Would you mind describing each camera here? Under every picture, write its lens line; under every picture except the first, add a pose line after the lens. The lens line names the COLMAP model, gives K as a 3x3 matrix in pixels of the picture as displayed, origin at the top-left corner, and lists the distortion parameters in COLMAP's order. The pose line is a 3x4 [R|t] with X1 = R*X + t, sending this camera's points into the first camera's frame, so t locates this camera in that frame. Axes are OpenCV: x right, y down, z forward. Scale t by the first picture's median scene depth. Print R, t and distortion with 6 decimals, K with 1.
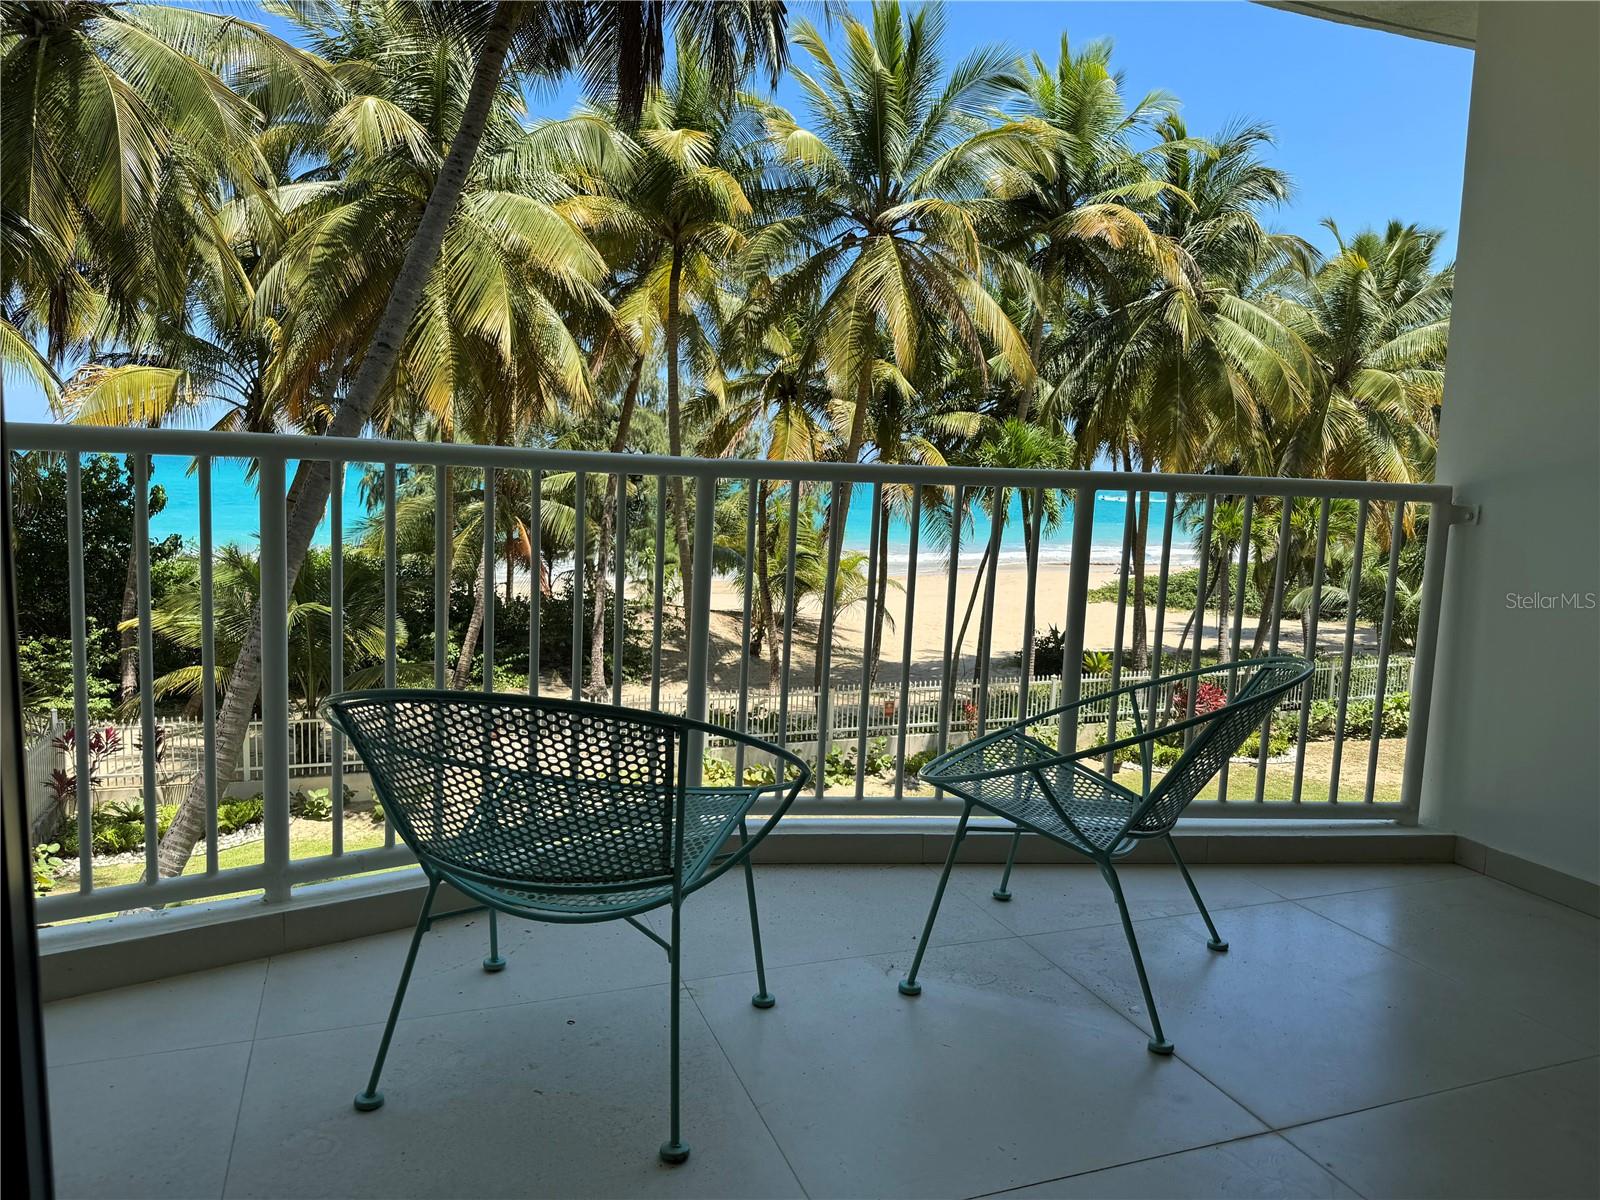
lens RADIAL K [[1128.3, 0, 808.5], [0, 1128.3, 602.1], [0, 0, 1]] dist [0.111153, -0.177716]
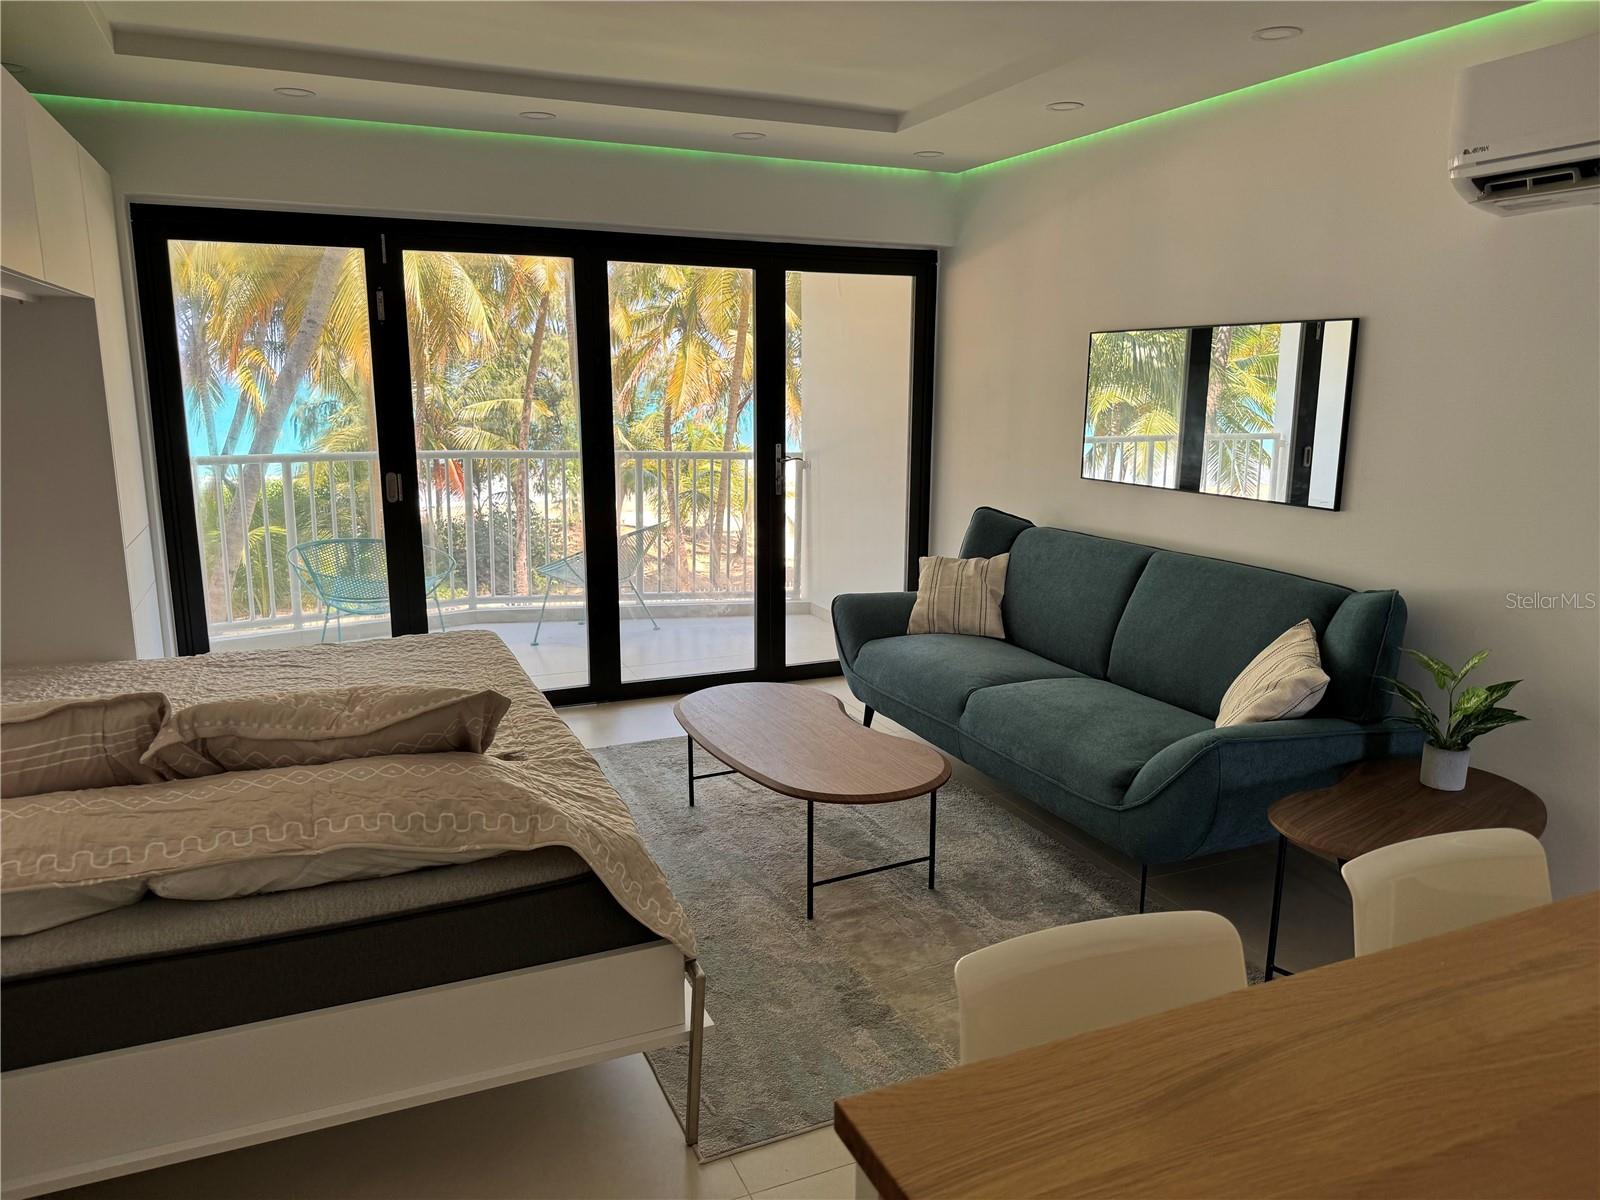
lens RADIAL K [[1118.1, 0, 804.2], [0, 1118.1, 617.1], [0, 0, 1]] dist [0.108550, -0.171164]
pose [[0.998443, -0.035106, 0.043357, 0.037144], [0.031050, 0.995374, 0.090920, 0.001920], [-0.046349, -0.089432, 0.994914, -0.105834]]
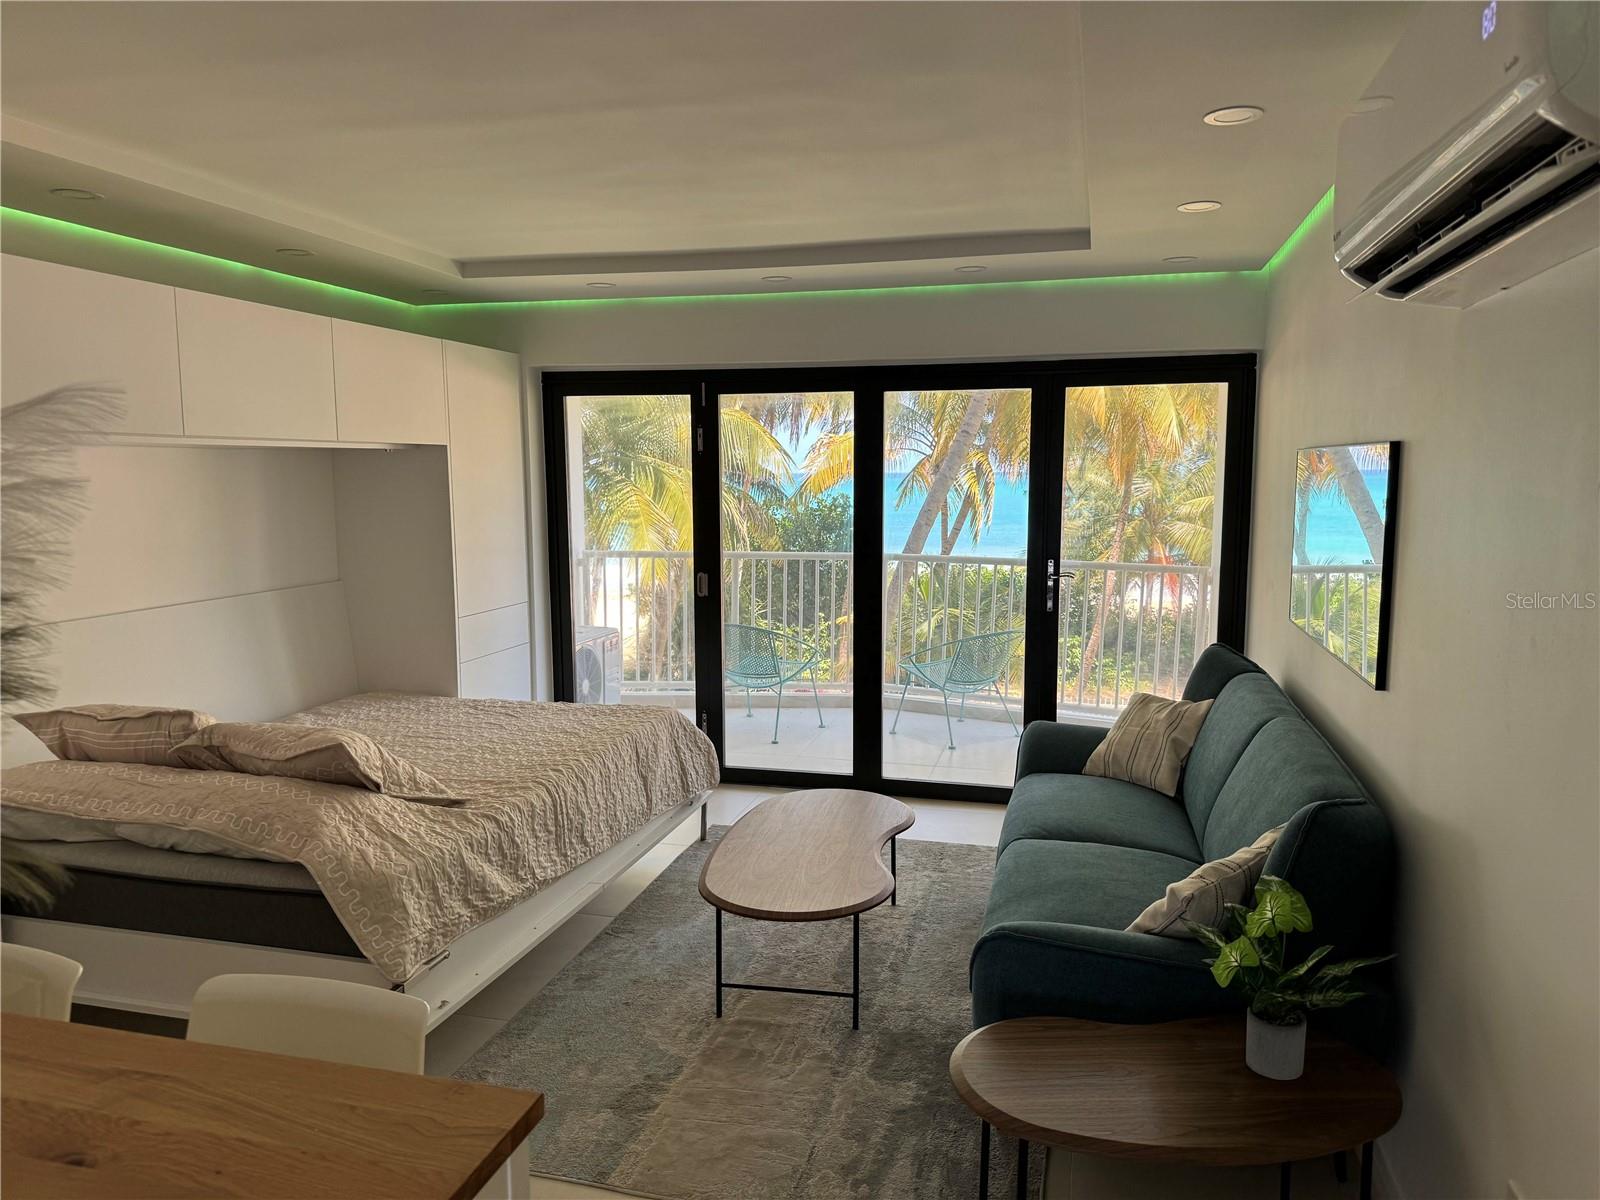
lens RADIAL K [[1128.3, 0, 808.5], [0, 1128.3, 602.1], [0, 0, 1]] dist [0.111153, -0.177716]
pose [[0.810371, 0.036904, -0.584753, 0.122079], [-0.043481, 0.999050, 0.002793, -0.002203], [0.584301, 0.023162, 0.811206, -0.087982]]
